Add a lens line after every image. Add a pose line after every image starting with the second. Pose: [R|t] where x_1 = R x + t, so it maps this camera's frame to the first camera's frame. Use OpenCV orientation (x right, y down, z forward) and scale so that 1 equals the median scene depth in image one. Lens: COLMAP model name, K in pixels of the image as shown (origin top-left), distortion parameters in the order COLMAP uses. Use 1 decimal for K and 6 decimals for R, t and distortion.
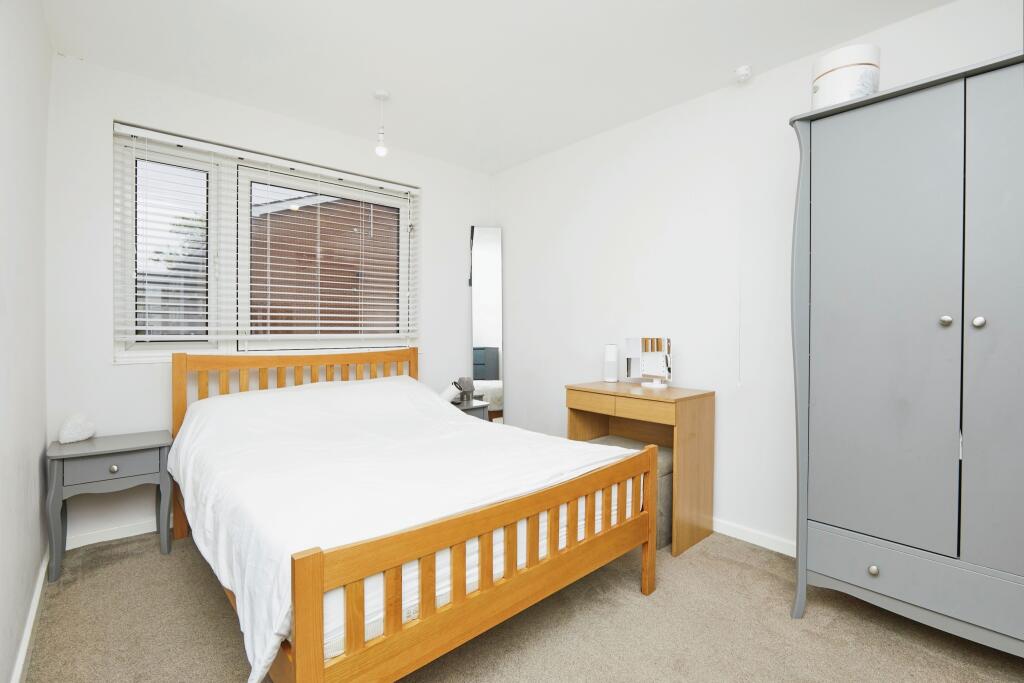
lens RADIAL K [[483.1, 0, 513.8], [0, 483.1, 327.0], [0, 0, 1]] dist [-0.001440, -0.000162]
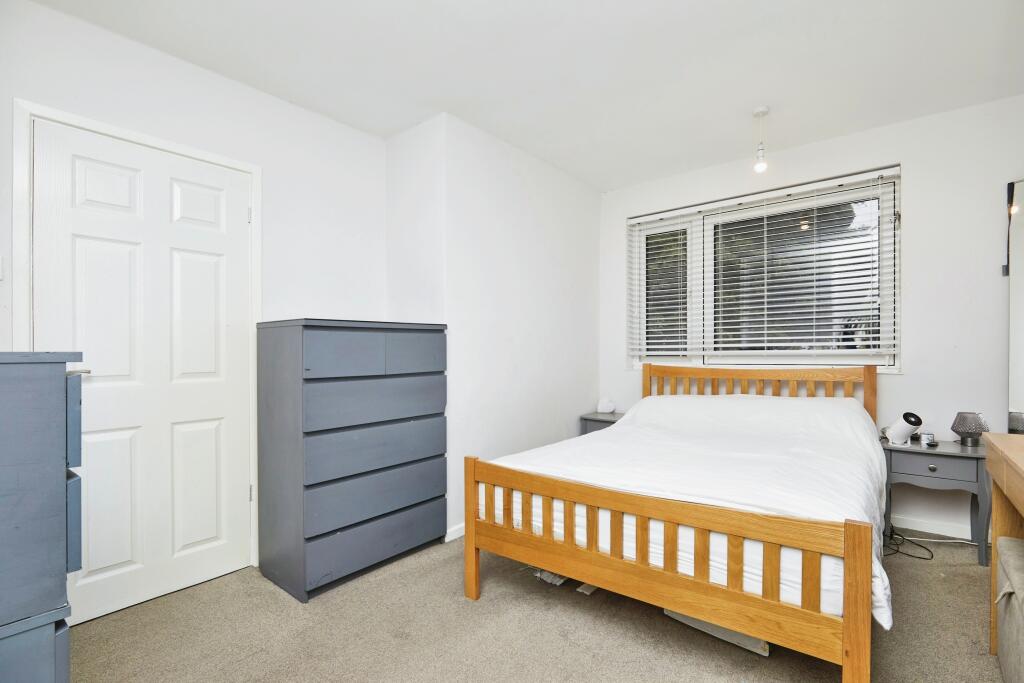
lens RADIAL K [[460.7, 0, 513.9], [0, 460.7, 353.5], [0, 0, 1]] dist [-0.001373, -0.000229]
pose [[0.171948, 0.003796, -0.985099, 0.550522], [0.019094, 0.999792, 0.007186, 0.004700], [0.984921, -0.020045, 0.171839, 0.309515]]
